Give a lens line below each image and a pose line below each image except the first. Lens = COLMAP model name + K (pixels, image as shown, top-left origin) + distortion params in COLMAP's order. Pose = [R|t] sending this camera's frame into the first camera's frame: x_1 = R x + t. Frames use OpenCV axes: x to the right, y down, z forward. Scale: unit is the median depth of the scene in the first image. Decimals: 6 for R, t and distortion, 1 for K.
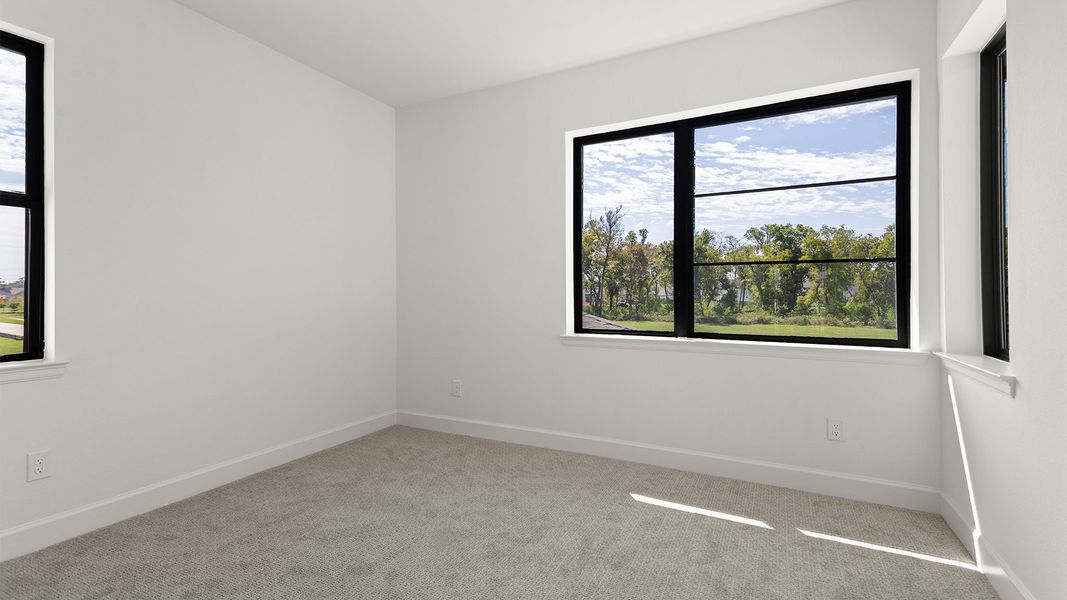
lens RADIAL K [[469.0, 0, 538.1], [0, 469.0, 300.9], [0, 0, 1]] dist [0.003042, 0.000018]
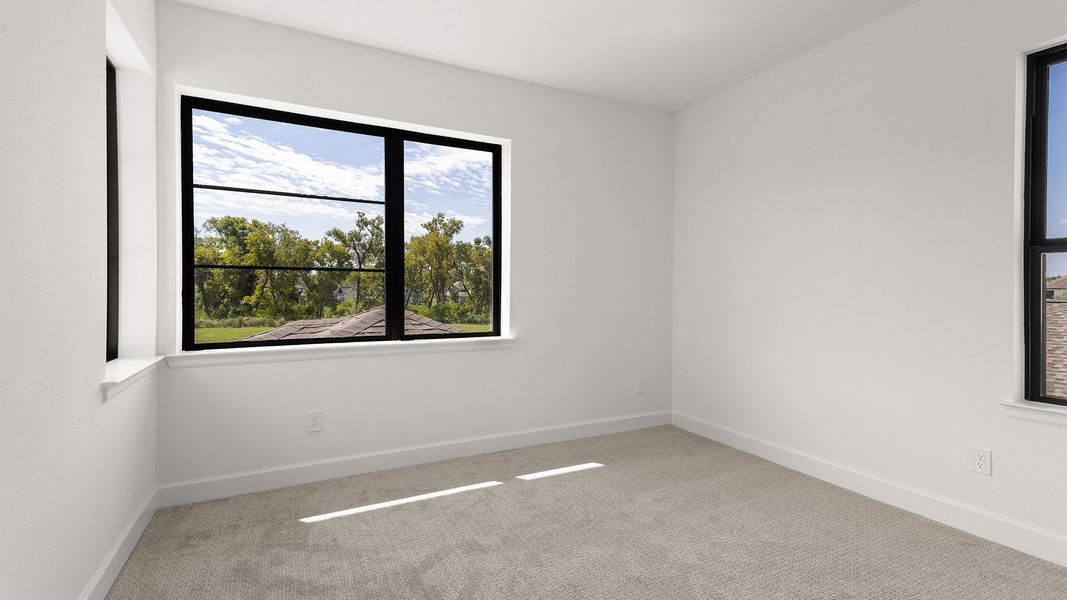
lens RADIAL K [[505.6, 0, 532.6], [0, 505.6, 297.5], [0, 0, 1]] dist [-0.030633, -0.000284]
pose [[0.500236, -0.005500, 0.865871, -0.107882], [0.011468, 0.999934, -0.000274, -0.002786], [-0.865813, 0.010066, 0.500266, 0.041296]]
